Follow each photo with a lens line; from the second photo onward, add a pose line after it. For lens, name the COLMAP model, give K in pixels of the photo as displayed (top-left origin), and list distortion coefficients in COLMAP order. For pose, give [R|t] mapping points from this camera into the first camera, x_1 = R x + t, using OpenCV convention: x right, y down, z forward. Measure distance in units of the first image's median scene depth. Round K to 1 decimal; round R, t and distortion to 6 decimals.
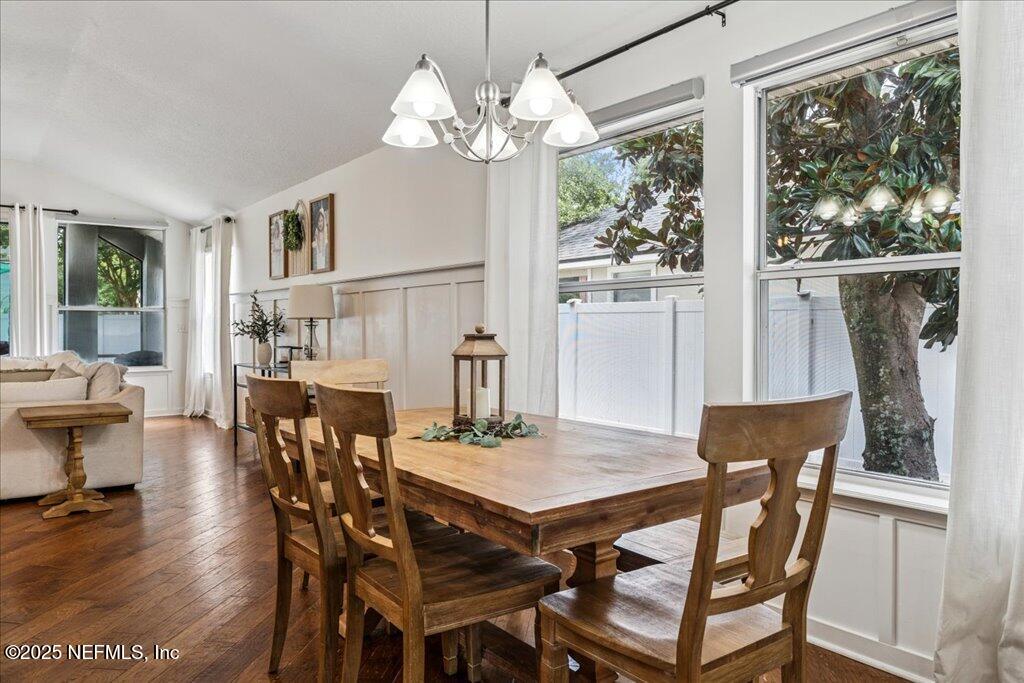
lens RADIAL K [[691.9, 0, 511.3], [0, 691.9, 334.2], [0, 0, 1]] dist [0.005057, 0.000899]
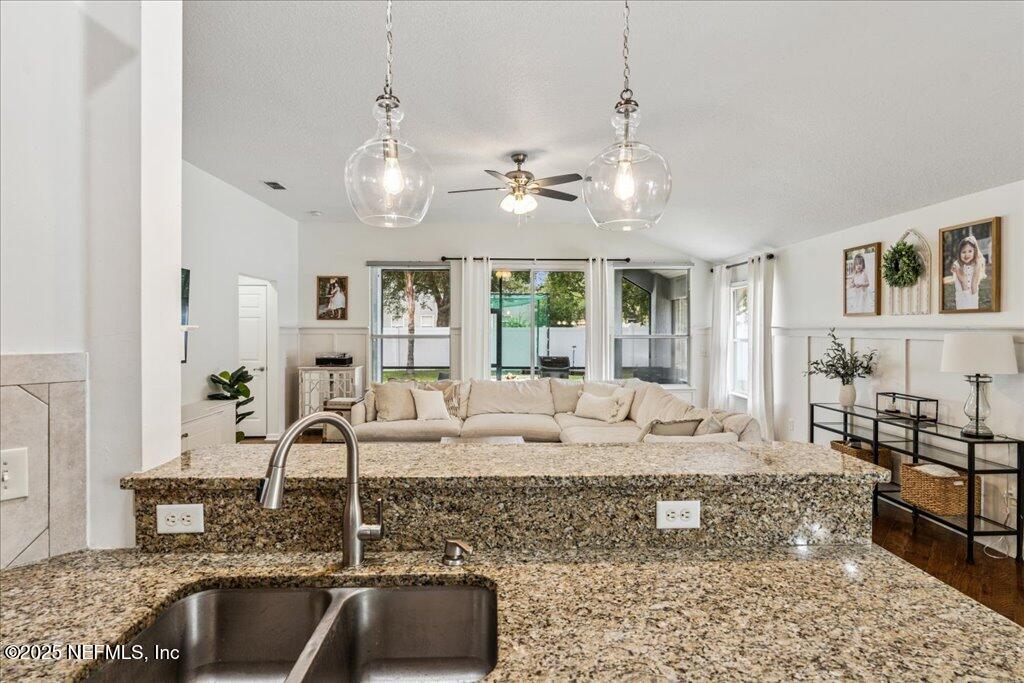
lens RADIAL K [[510.6, 0, 511.3], [0, 510.6, 333.6], [0, 0, 1]] dist [-0.010694, 0.004082]
pose [[0.812270, 0.007644, -0.583231, -0.275371], [-0.006103, 0.999971, 0.004606, -0.048705], [0.583249, -0.000182, 0.812293, 0.137783]]
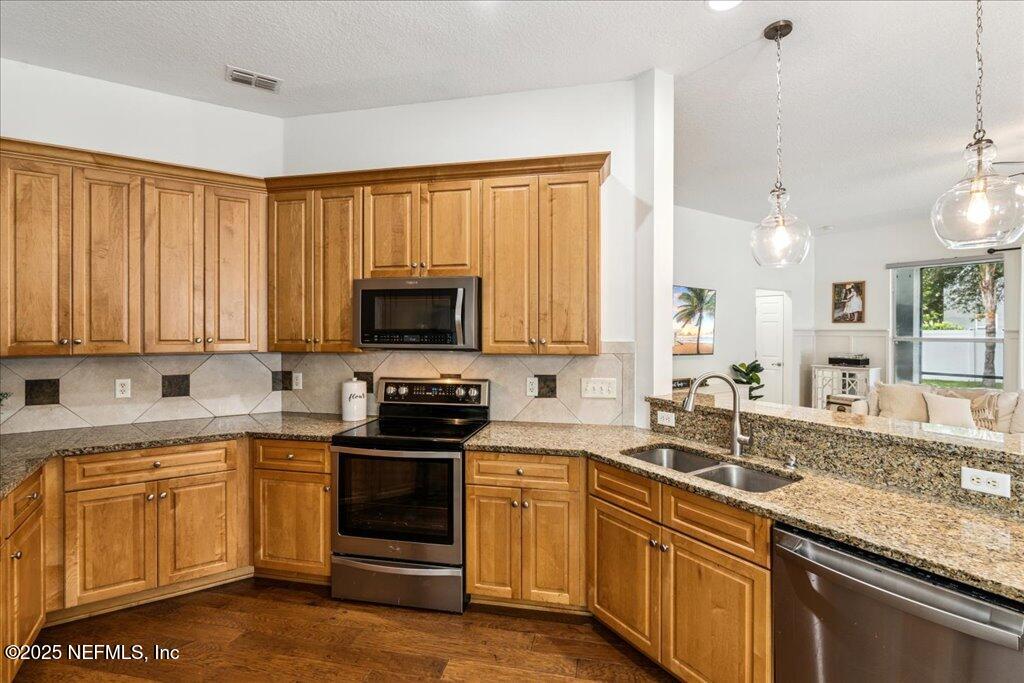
lens RADIAL K [[477.9, 0, 515.9], [0, 477.9, 331.3], [0, 0, 1]] dist [-0.008414, 0.002094]
pose [[-0.076321, 0.003105, -0.997078, -0.102985], [-0.007482, 0.999965, 0.003687, -0.049543], [0.997055, 0.007741, -0.076295, 0.127958]]
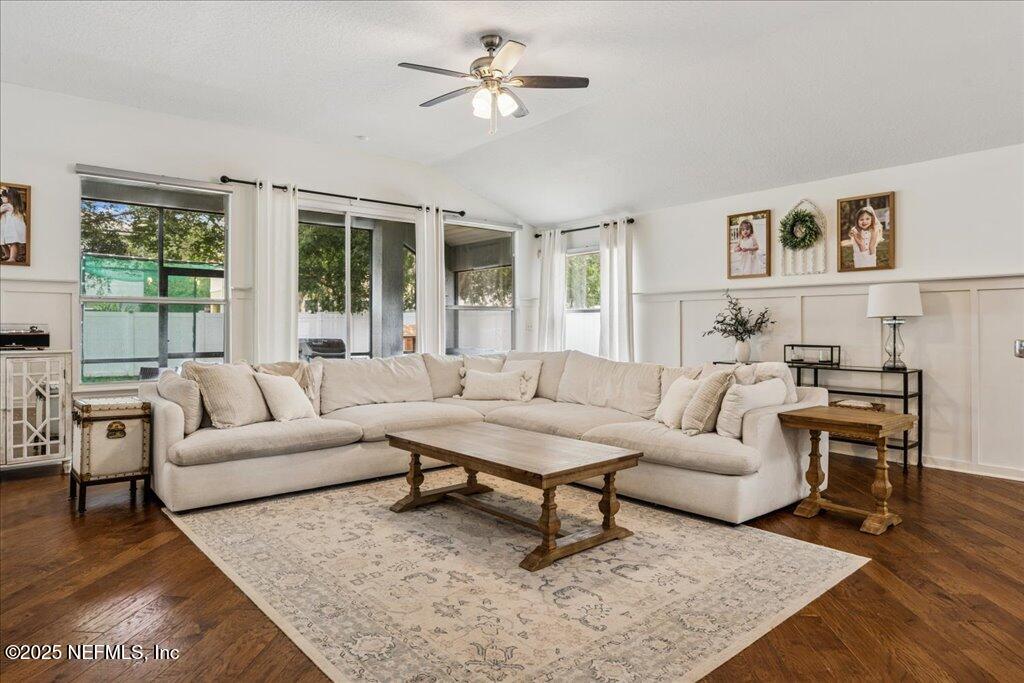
lens RADIAL K [[600.1, 0, 503.4], [0, 600.1, 327.7], [0, 0, 1]] dist [-0.001632, 0.000670]
pose [[0.999624, -0.000142, 0.027408, -0.620972], [0.000259, 0.999991, -0.004274, -0.002593], [-0.027407, 0.004280, 0.999615, 0.112096]]
